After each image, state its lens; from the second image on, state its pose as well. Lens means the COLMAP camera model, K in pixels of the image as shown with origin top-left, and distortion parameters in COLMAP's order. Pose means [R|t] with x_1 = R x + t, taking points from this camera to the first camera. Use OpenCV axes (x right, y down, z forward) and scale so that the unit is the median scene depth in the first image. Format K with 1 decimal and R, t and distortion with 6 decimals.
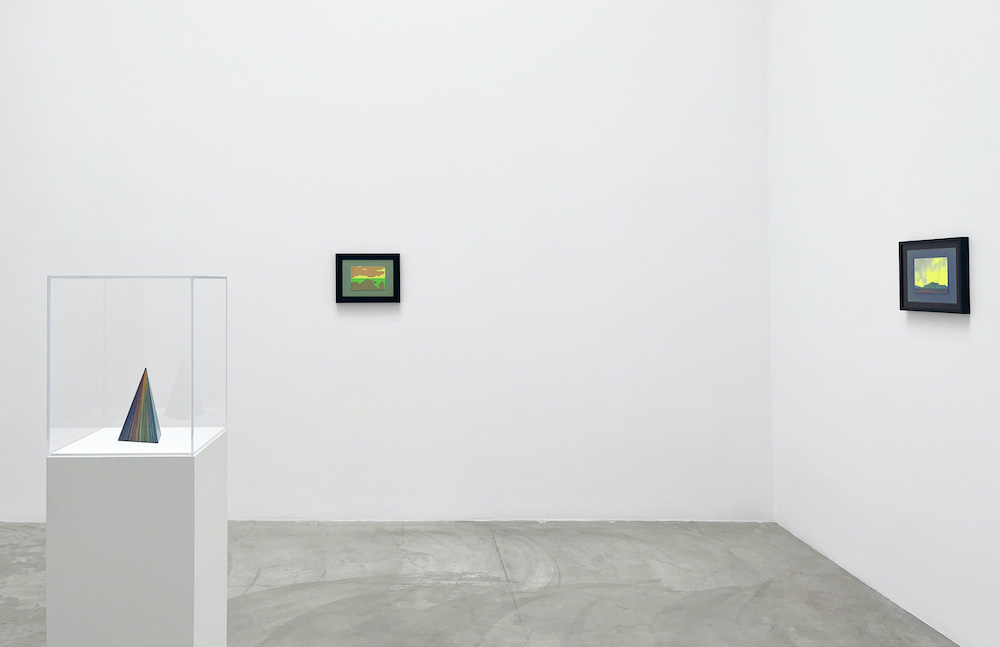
lens RADIAL K [[721.7, 0, 505.3], [0, 721.7, 289.2], [0, 0, 1]] dist [0.020644, -0.002796]
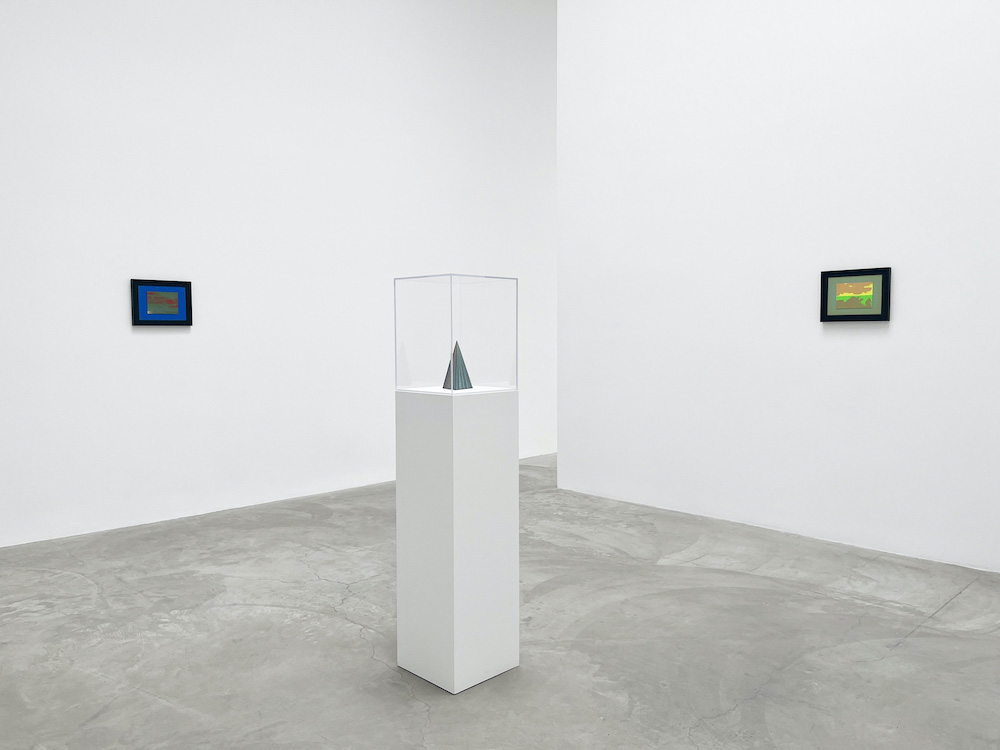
lens RADIAL K [[744.9, 0, 499.7], [0, 744.9, 376.3], [0, 0, 1]] dist [0.010889, -0.053370]
pose [[0.701445, 0.039772, -0.711613, 0.250846], [0.024207, 0.996536, 0.079558, 0.002075], [0.712312, -0.073031, 0.698053, -0.038518]]
